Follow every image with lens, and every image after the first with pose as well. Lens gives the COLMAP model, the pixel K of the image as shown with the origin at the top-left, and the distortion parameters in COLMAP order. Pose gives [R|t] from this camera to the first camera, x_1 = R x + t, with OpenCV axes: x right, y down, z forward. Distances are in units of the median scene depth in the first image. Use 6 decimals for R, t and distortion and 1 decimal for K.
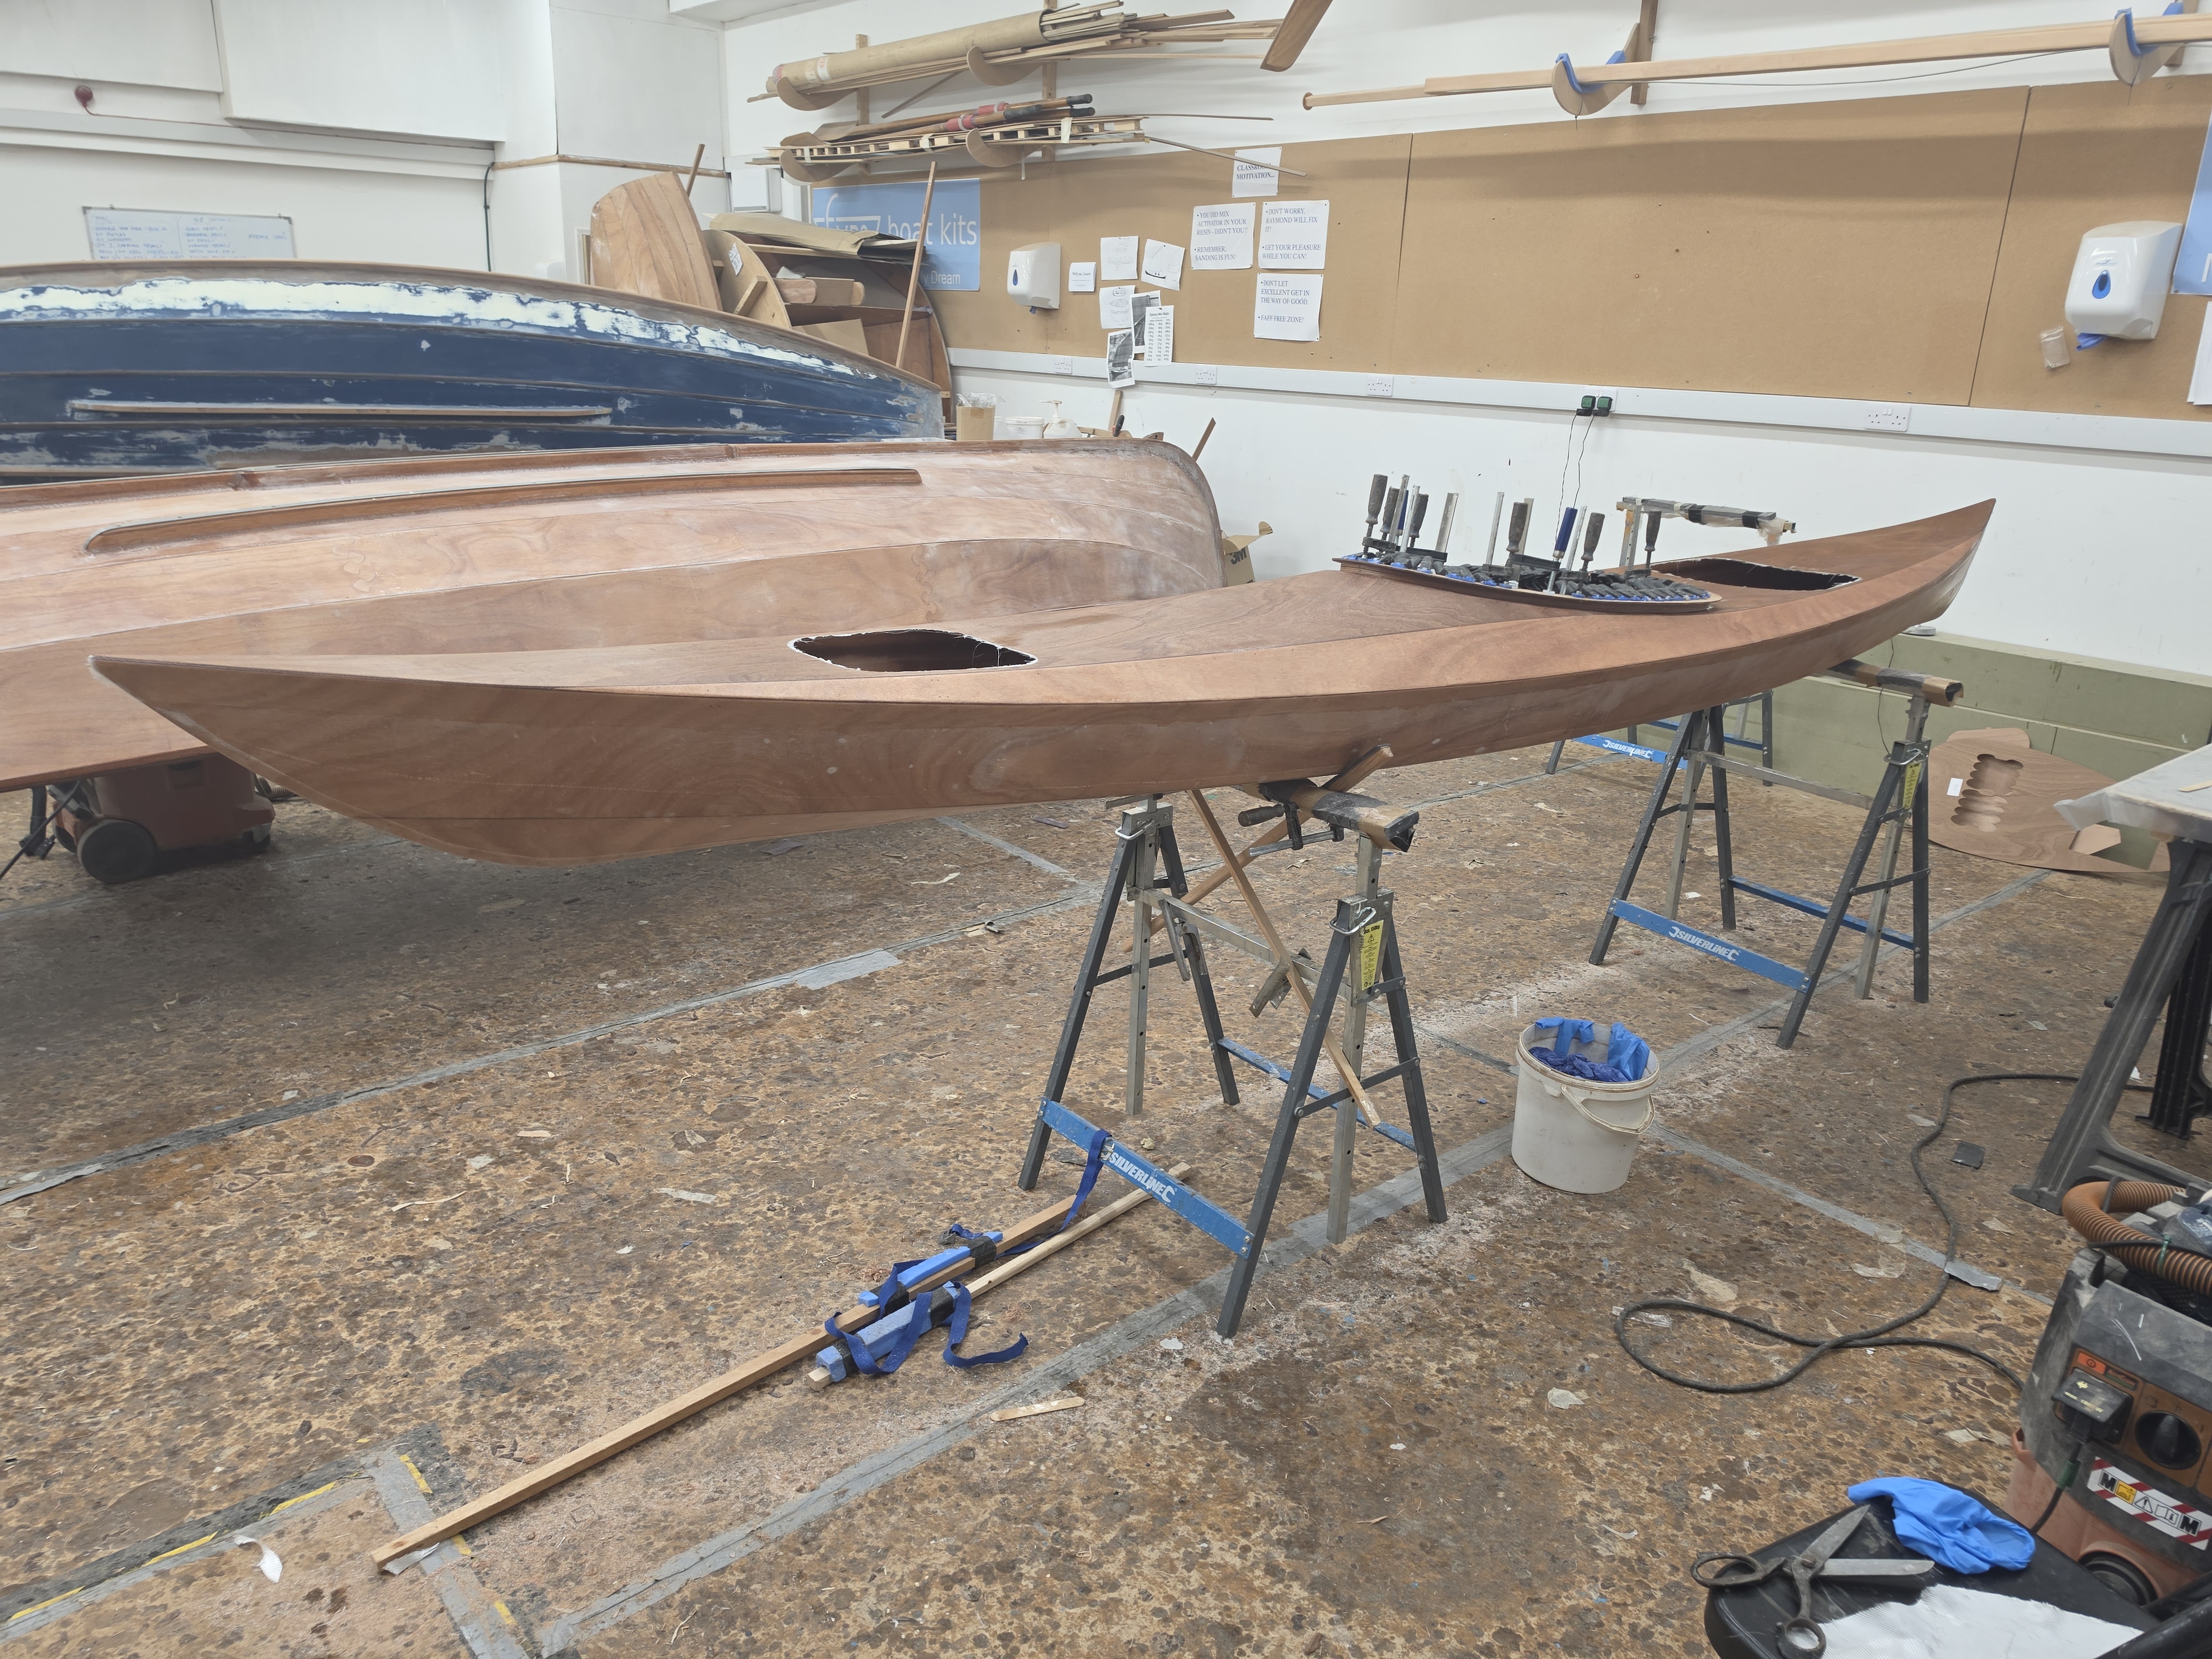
lens RADIAL K [[1525.3, 0, 1116.2], [0, 1525.3, 821.6], [0, 0, 1]] dist [0.034937, -0.049681]
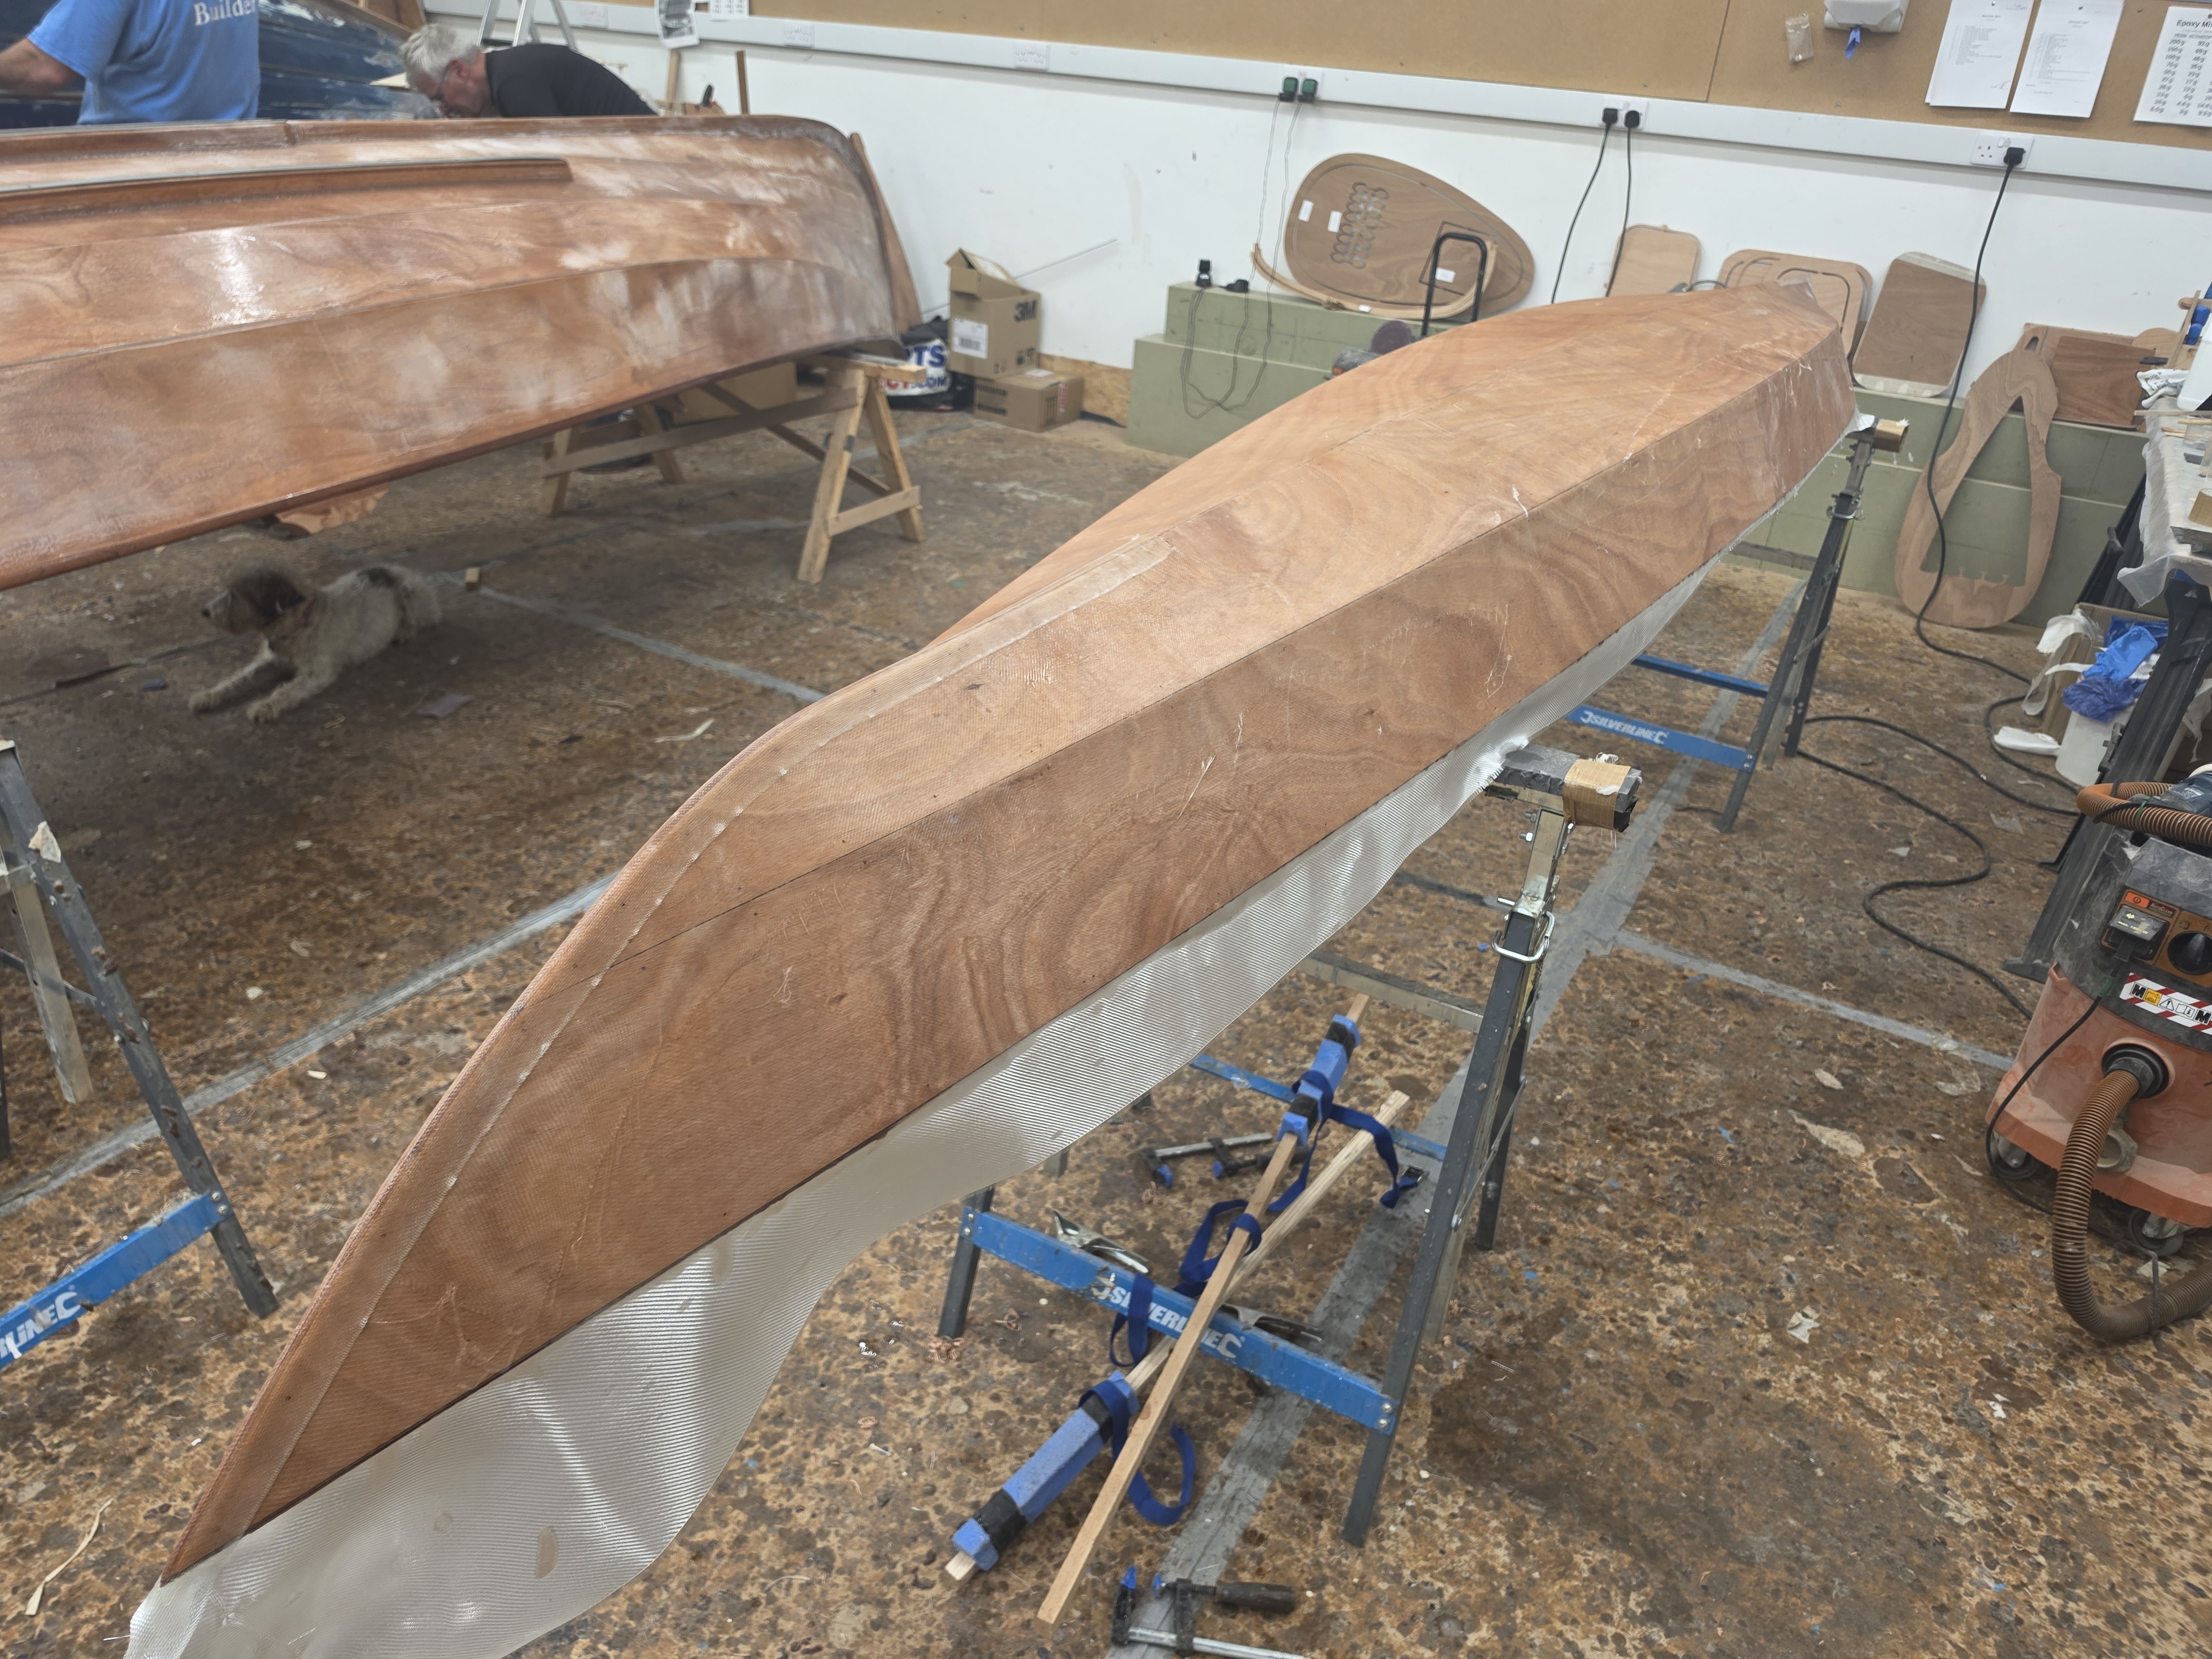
lens RADIAL K [[1525.3, 0, 1115.6], [0, 1525.3, 838.6], [0, 0, 1]] dist [0.034937, -0.049681]
pose [[0.939469, -0.130062, 0.316989, -0.122868], [0.066530, 0.976790, 0.203604, -0.037609], [-0.336113, -0.170190, 0.926317, 0.146047]]
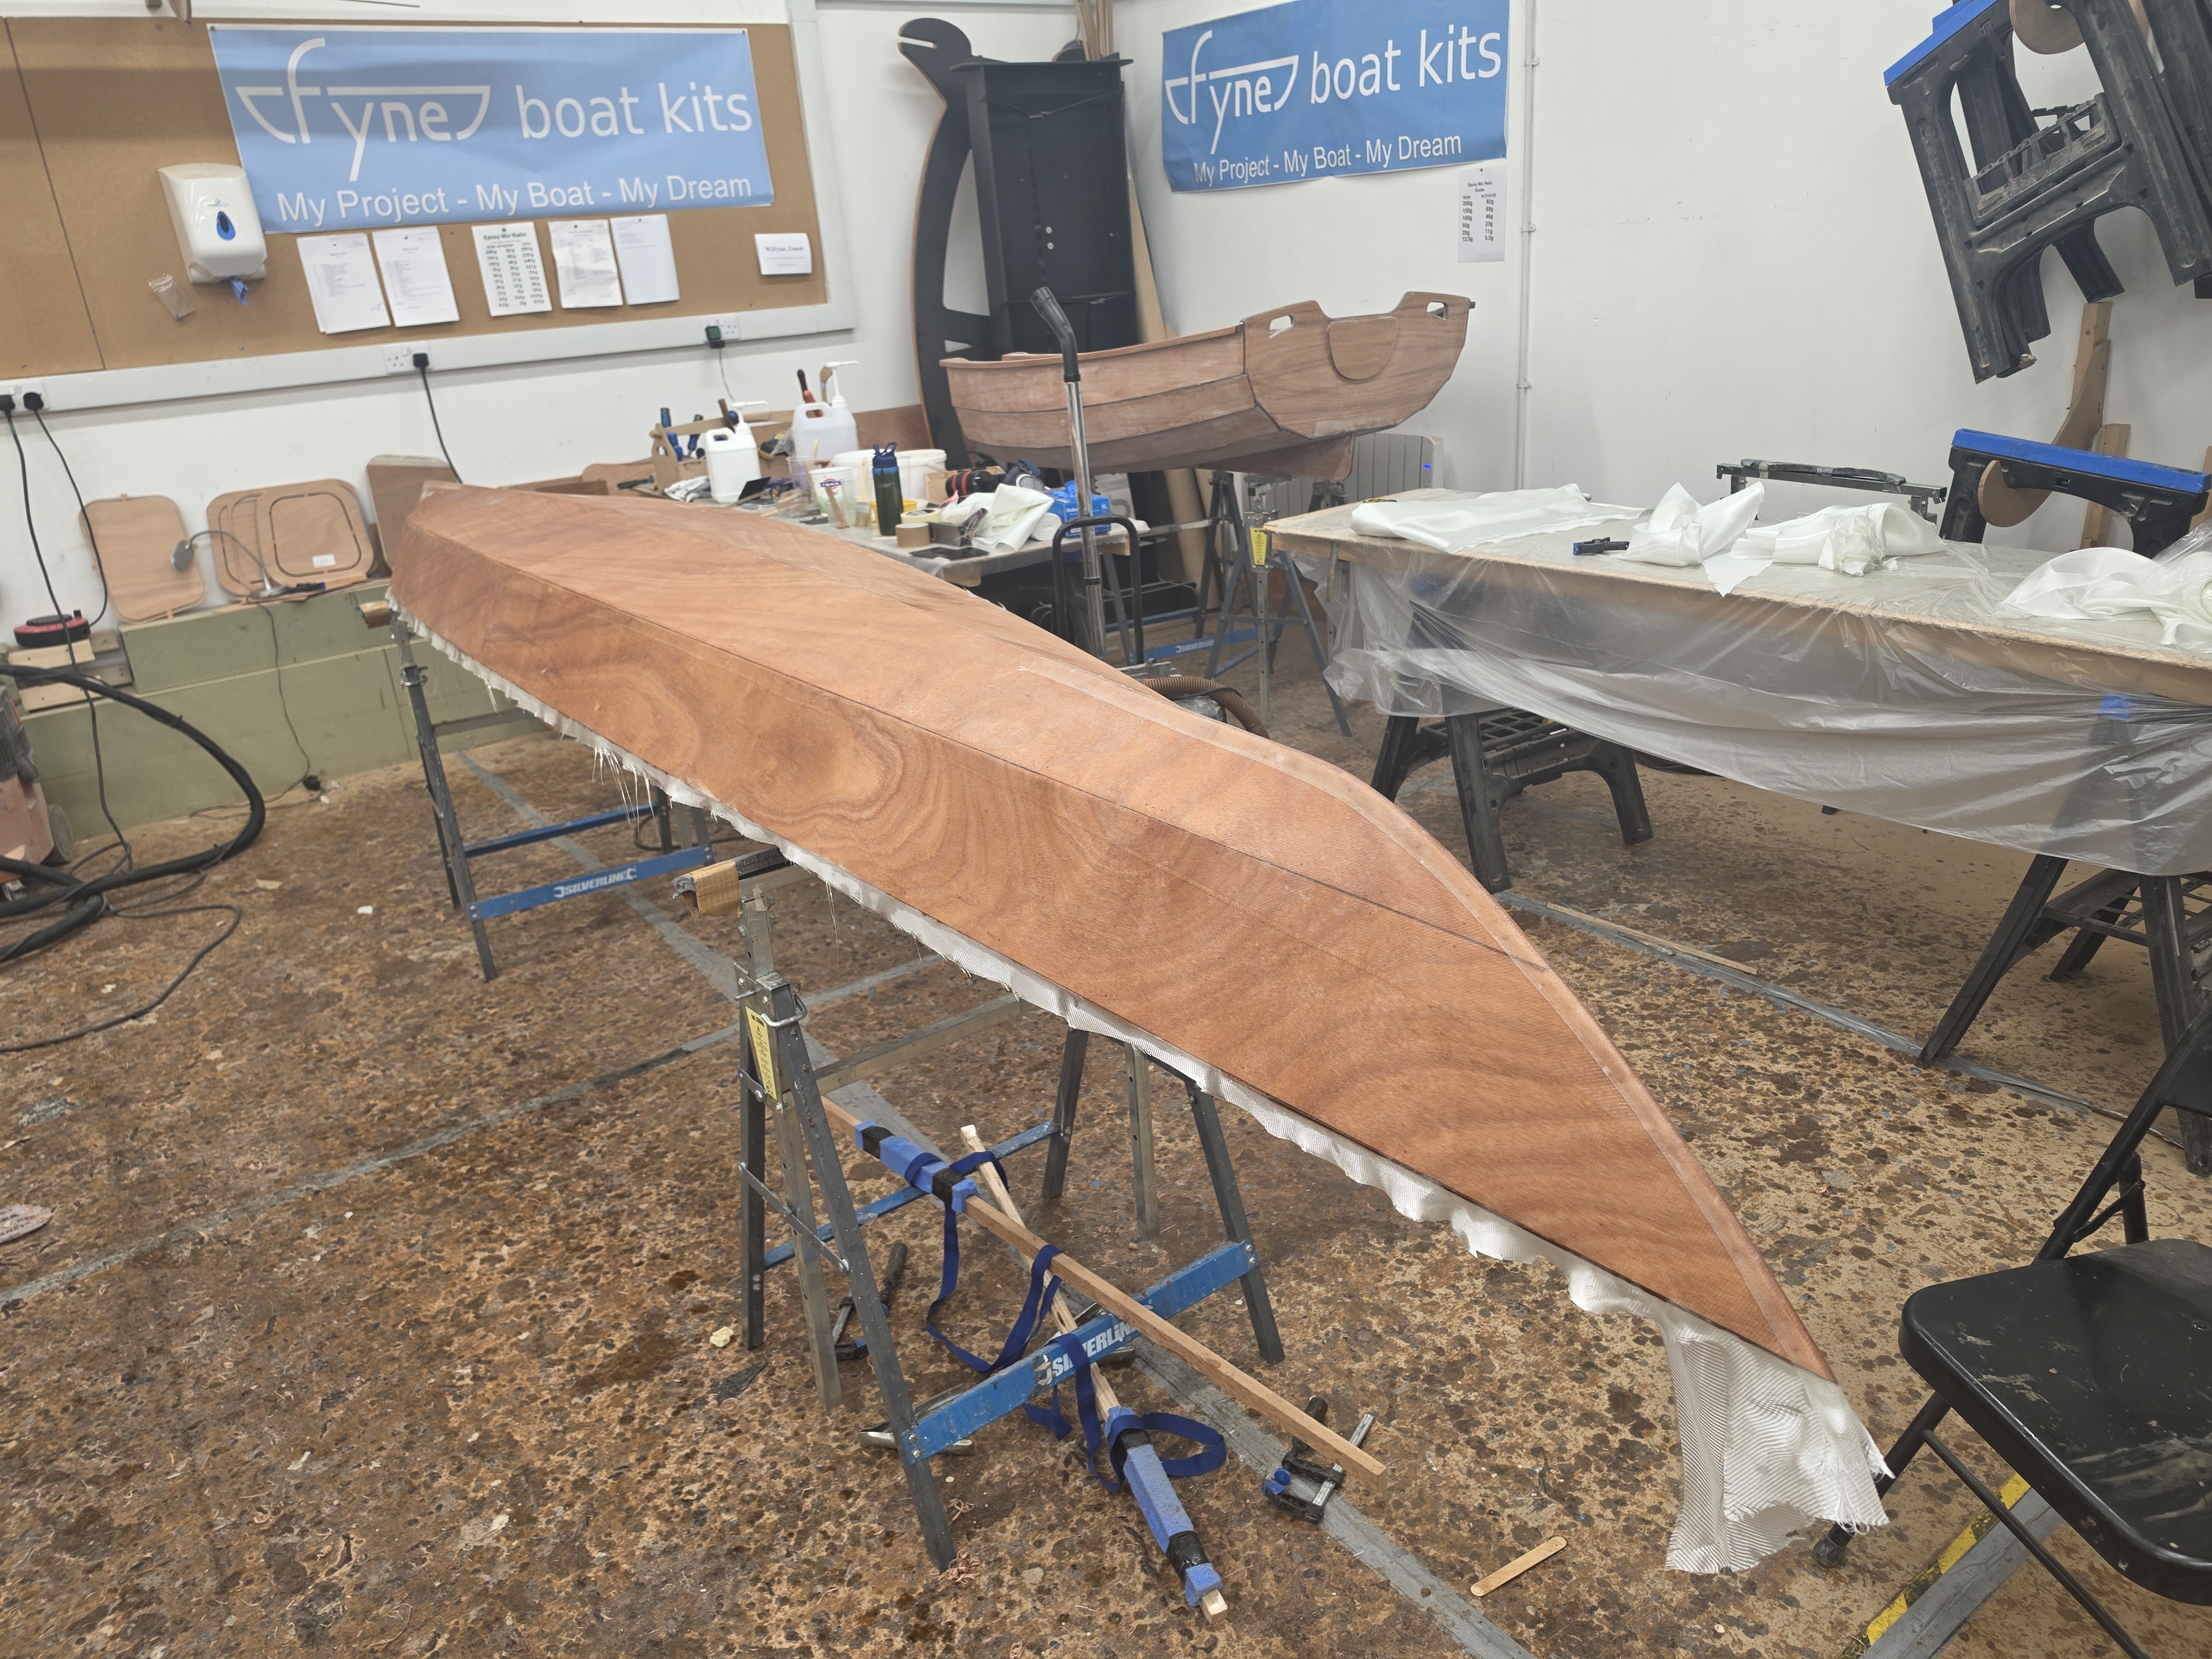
lens RADIAL K [[1525.3, 0, 1121.9], [0, 1525.3, 814.1], [0, 0, 1]] dist [0.034937, -0.049681]
pose [[0.071339, -0.379655, 0.922373, -0.293779], [0.383849, 0.863963, 0.325925, -0.091002], [-0.920636, 0.330801, 0.207364, 0.290522]]
